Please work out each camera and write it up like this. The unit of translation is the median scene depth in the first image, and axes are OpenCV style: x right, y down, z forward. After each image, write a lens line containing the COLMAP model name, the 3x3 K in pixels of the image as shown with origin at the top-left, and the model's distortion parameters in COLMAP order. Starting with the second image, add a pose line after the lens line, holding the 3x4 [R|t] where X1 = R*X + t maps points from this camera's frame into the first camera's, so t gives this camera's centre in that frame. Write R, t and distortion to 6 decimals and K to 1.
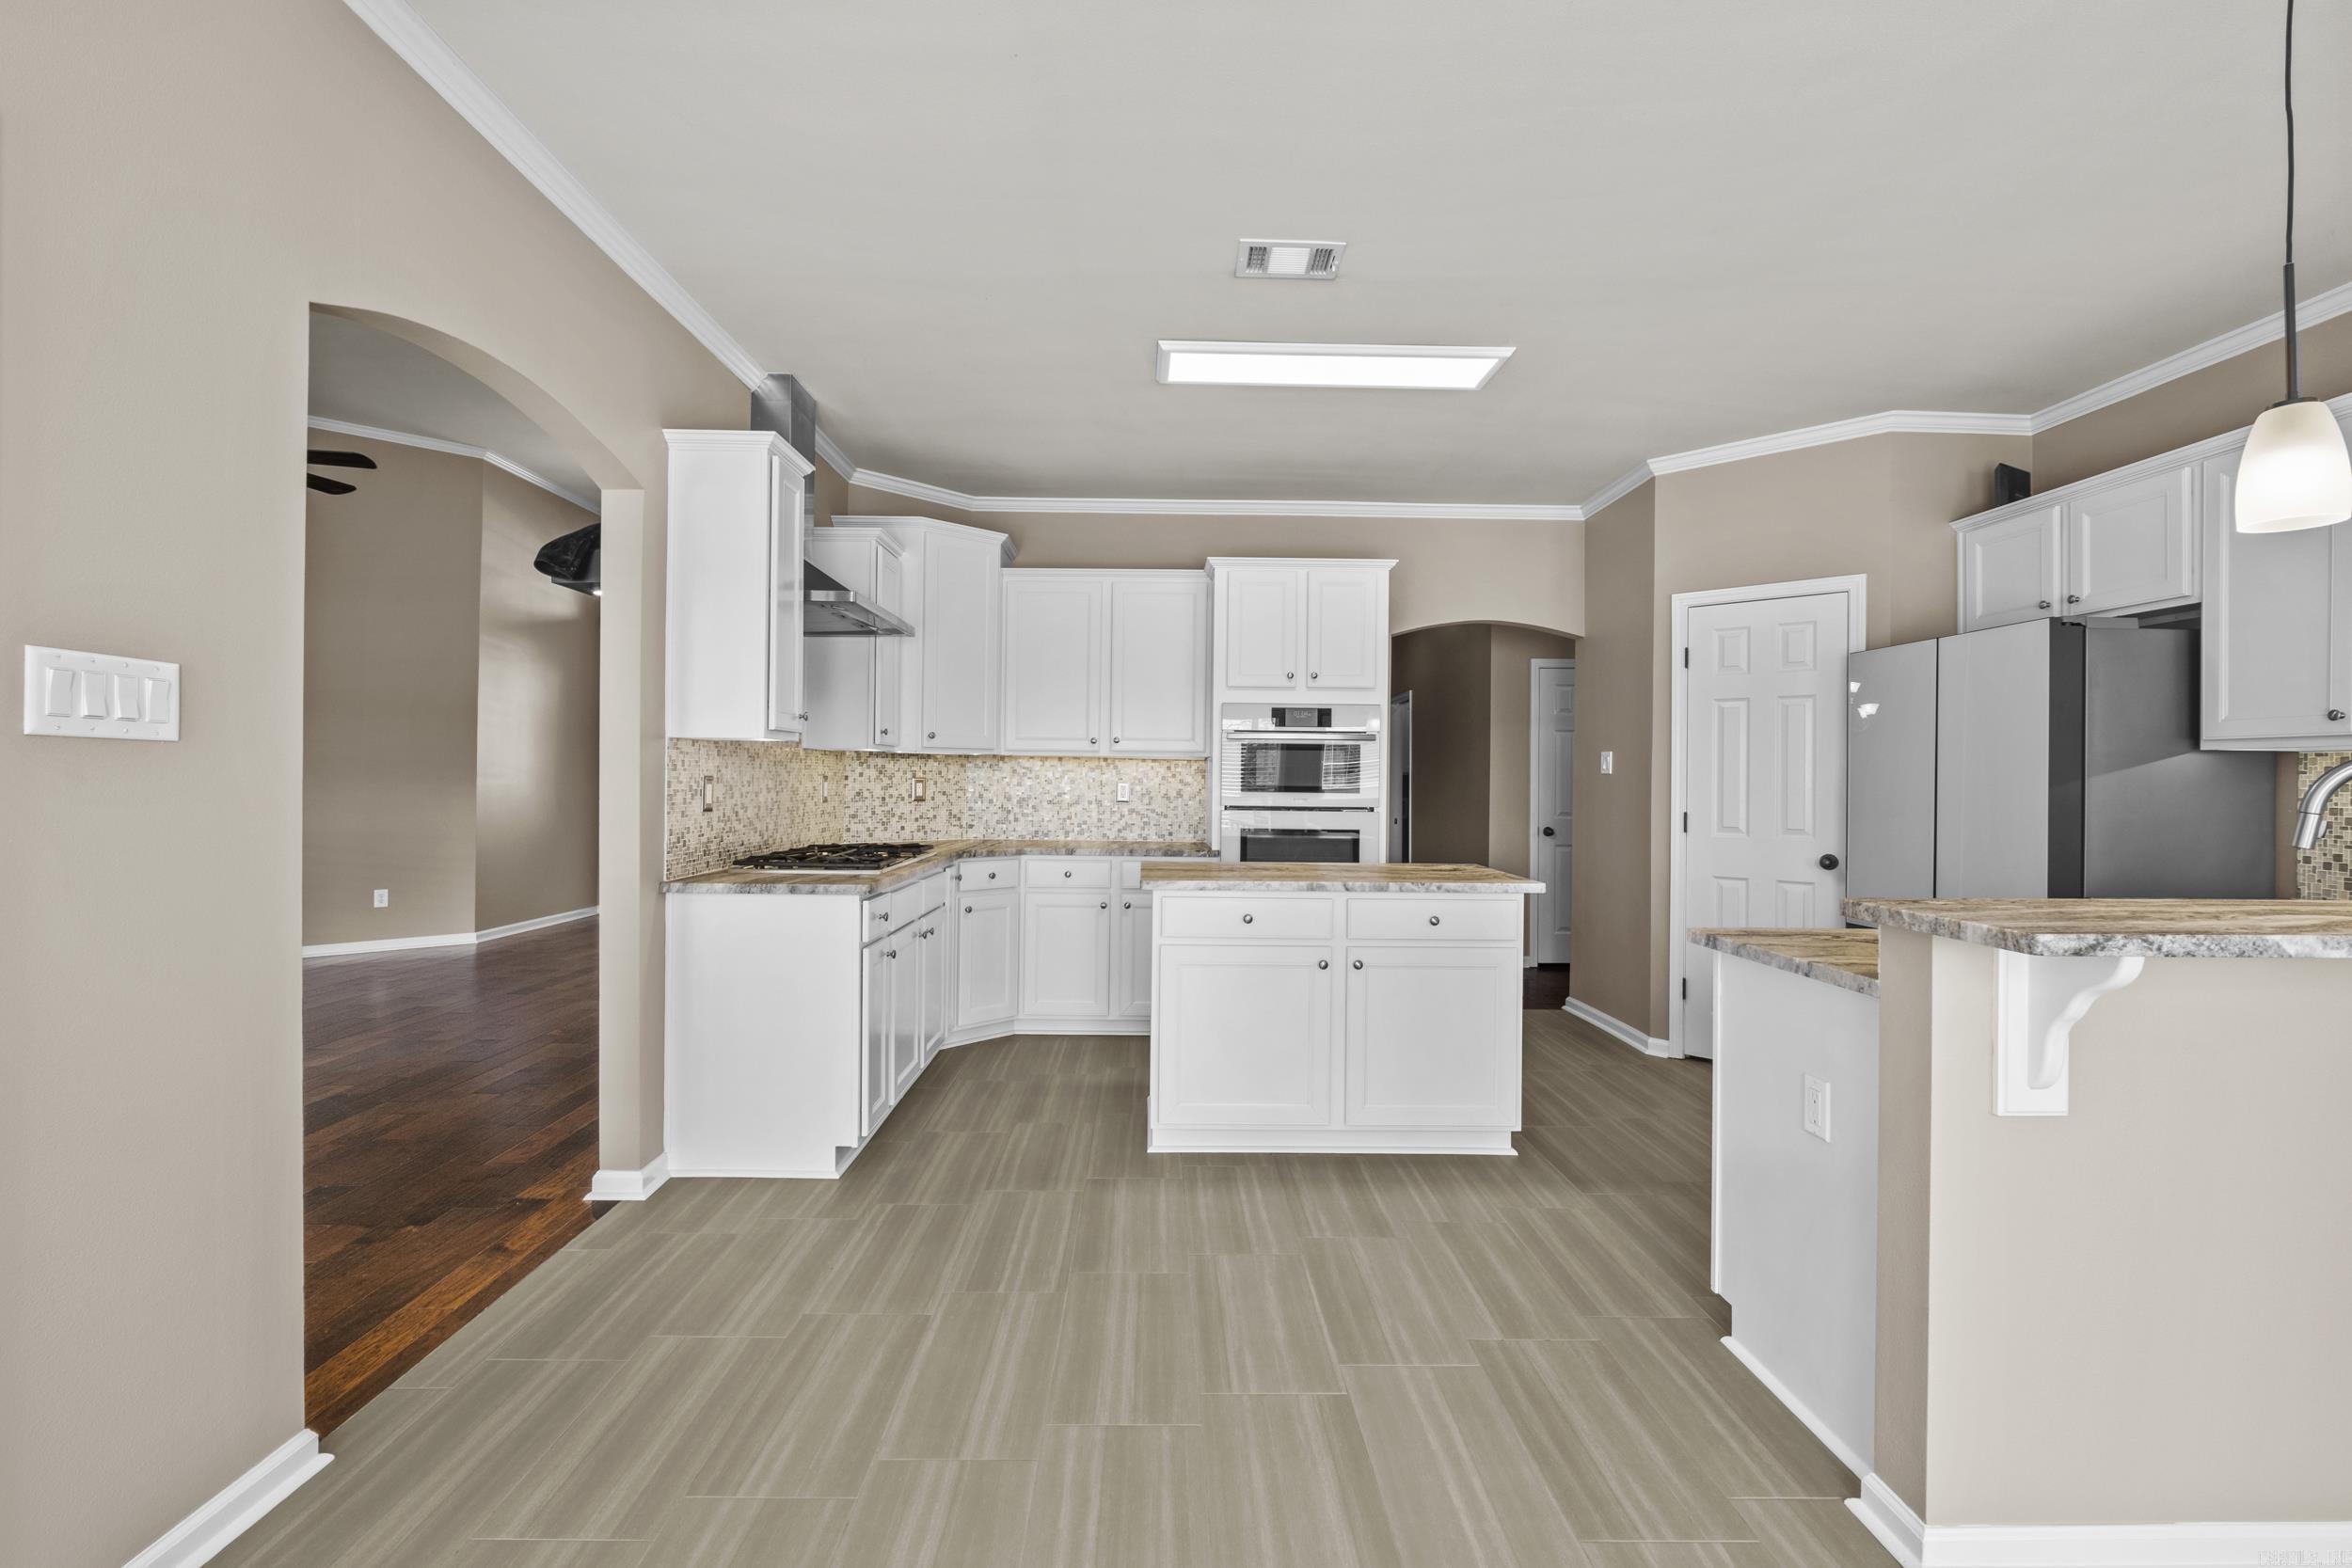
lens RADIAL K [[1027.4, 0, 1159.9], [0, 1027.4, 769.7], [0, 0, 1]] dist [-0.005395, -0.000419]
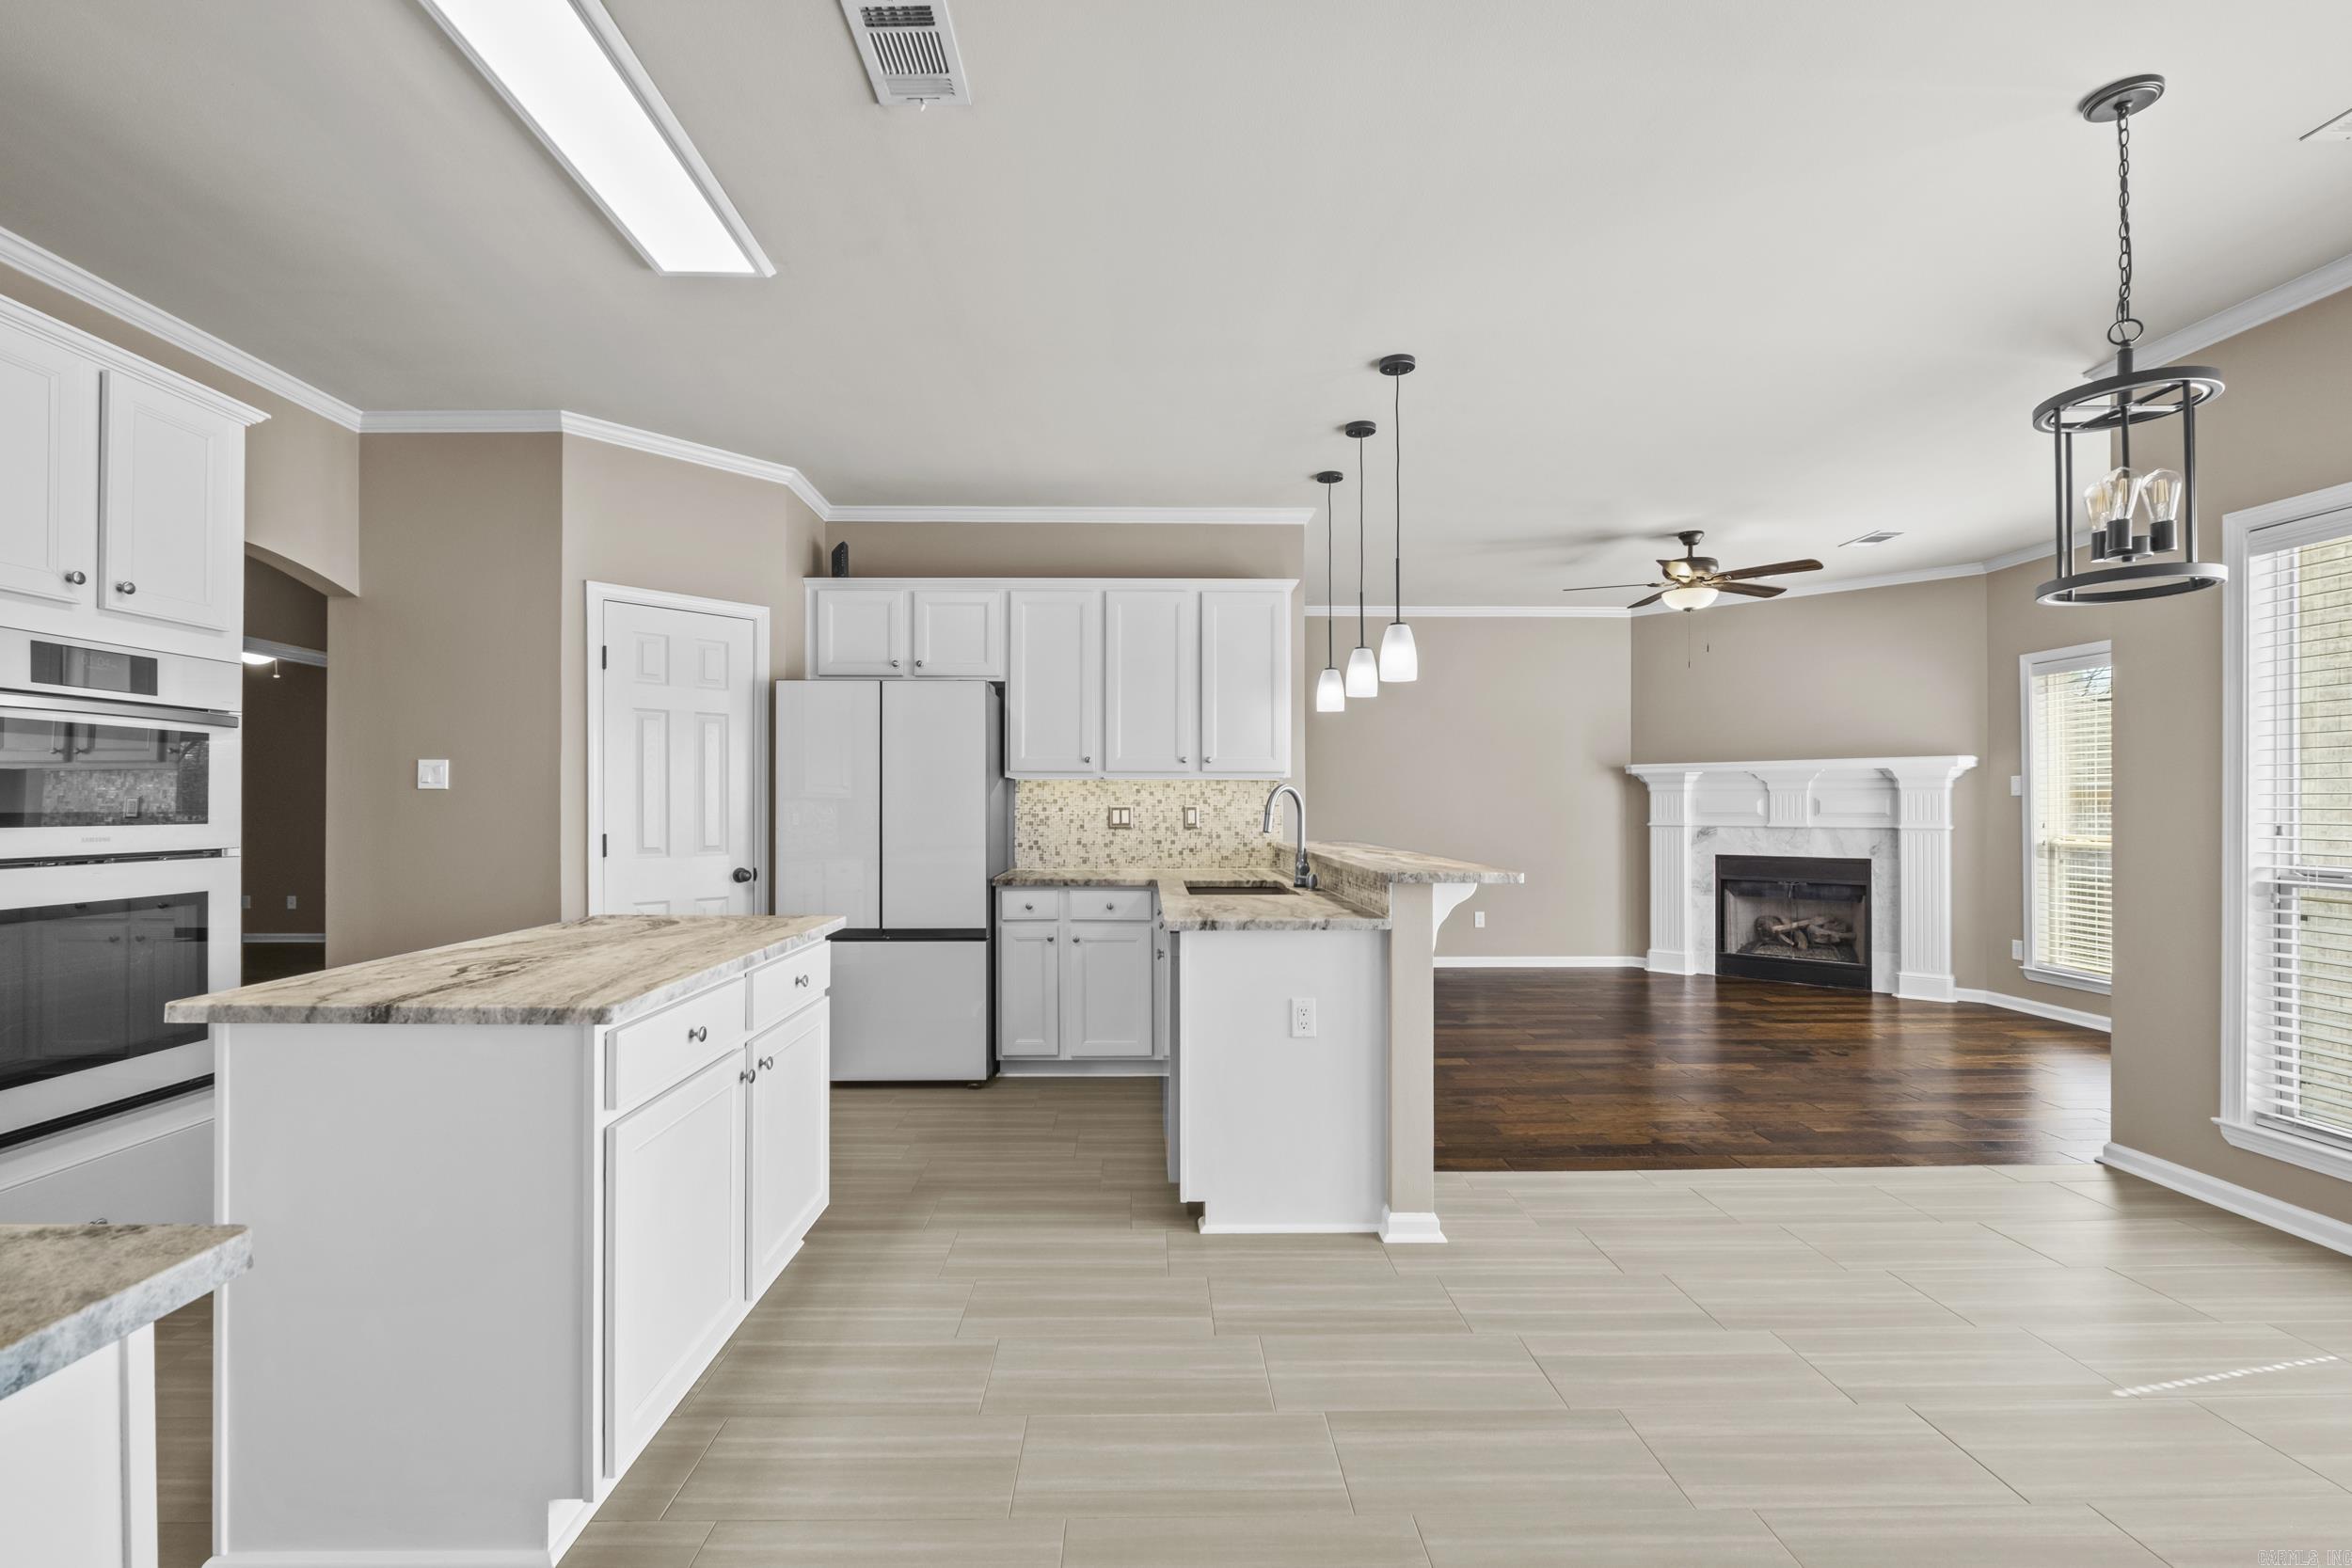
lens RADIAL K [[1027.4, 0, 1165.7], [0, 1027.4, 801.1], [0, 0, 1]] dist [-0.005395, -0.000419]
pose [[-0.014792, -0.006911, 0.999867, -0.360317], [-0.010728, 0.999920, 0.006753, 0.002346], [-0.999833, -0.010627, -0.014865, 0.520827]]
